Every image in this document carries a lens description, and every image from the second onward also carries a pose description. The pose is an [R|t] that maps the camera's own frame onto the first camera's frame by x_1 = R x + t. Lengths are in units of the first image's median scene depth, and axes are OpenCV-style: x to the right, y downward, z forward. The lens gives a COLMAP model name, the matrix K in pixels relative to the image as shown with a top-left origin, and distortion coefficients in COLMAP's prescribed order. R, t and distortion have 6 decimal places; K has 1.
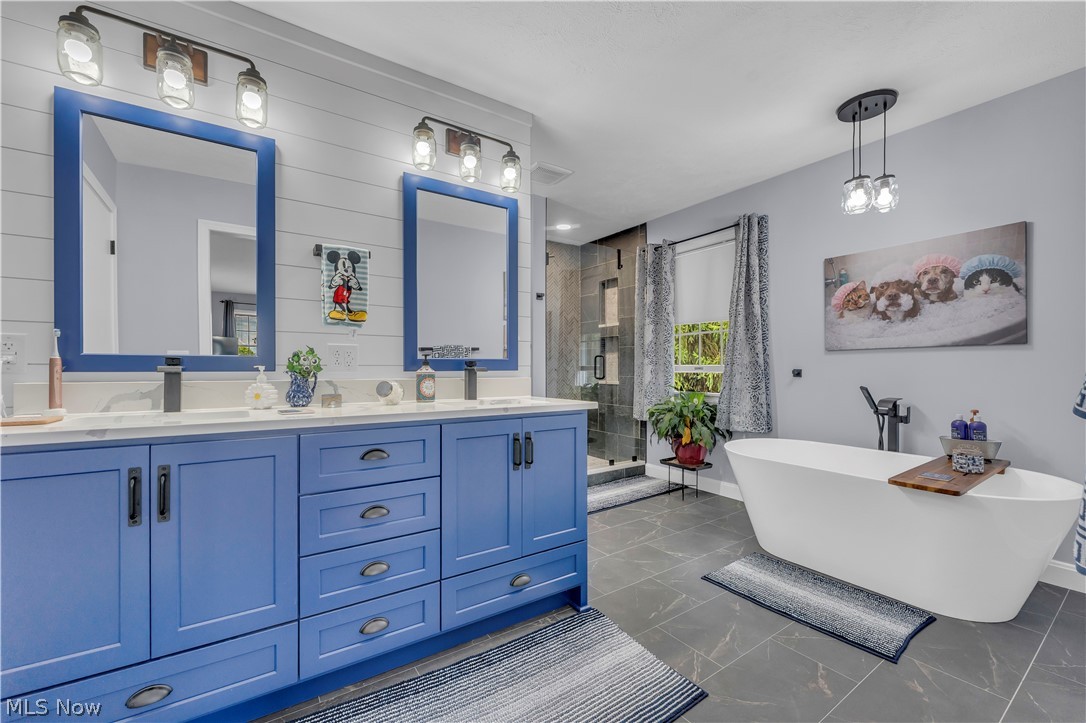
lens RADIAL K [[441.7, 0, 535.5], [0, 441.7, 368.4], [0, 0, 1]] dist [-0.000447, -0.000098]
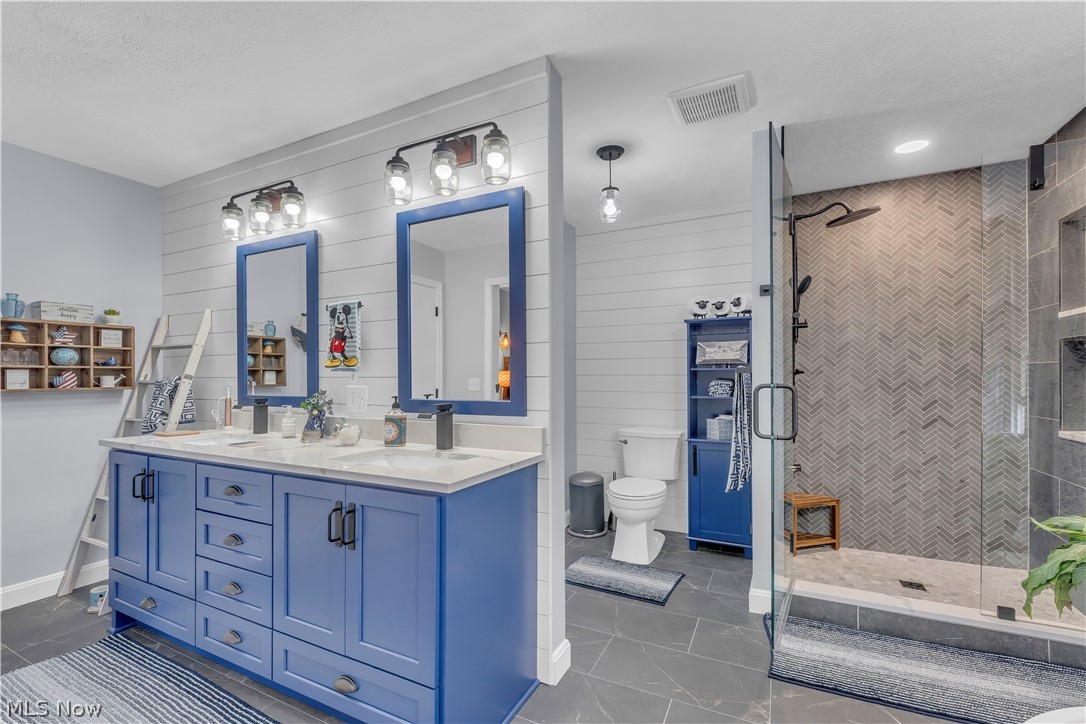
lens RADIAL K [[444.0, 0, 548.5], [0, 444.0, 376.2], [0, 0, 1]] dist [-0.000056, 0.000130]
pose [[0.506281, 0.001620, -0.862367, 0.467216], [-0.003425, 0.999994, -0.000132, -0.047628], [0.862362, 0.003020, 0.506283, 0.492153]]
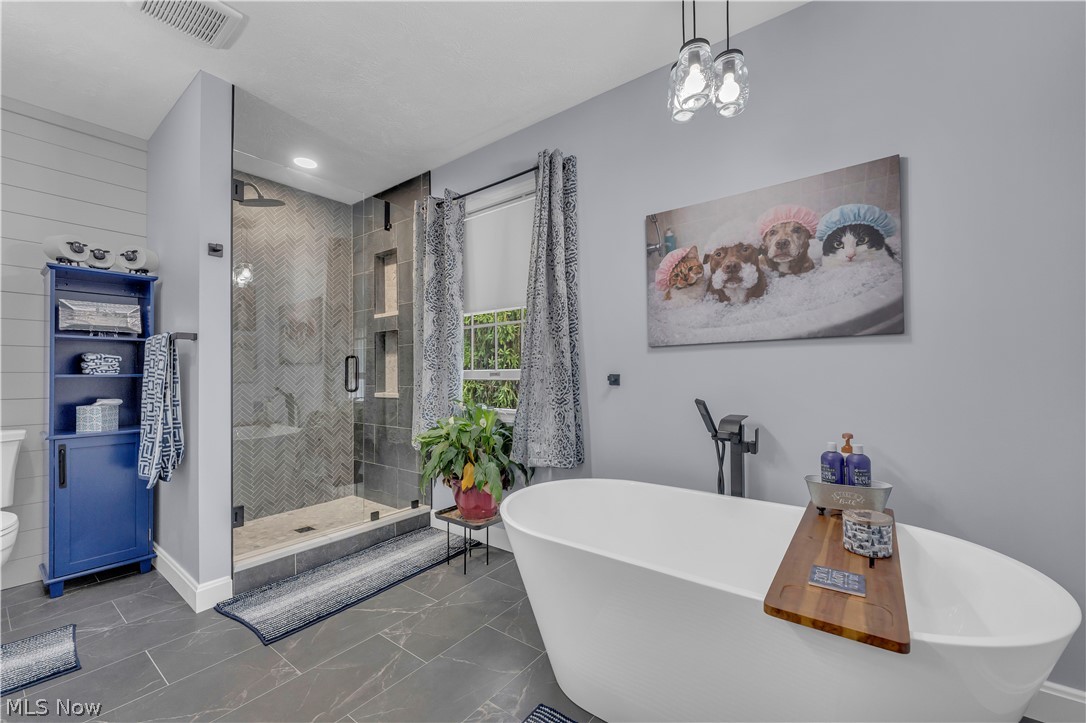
lens RADIAL K [[466.0, 0, 522.6], [0, 466.0, 365.6], [0, 0, 1]] dist [0.000477, -0.000048]
pose [[0.952285, -0.000382, 0.305210, 0.241293], [0.007407, 0.999734, -0.021859, 0.003465], [-0.305120, 0.023076, 0.952034, 0.359990]]
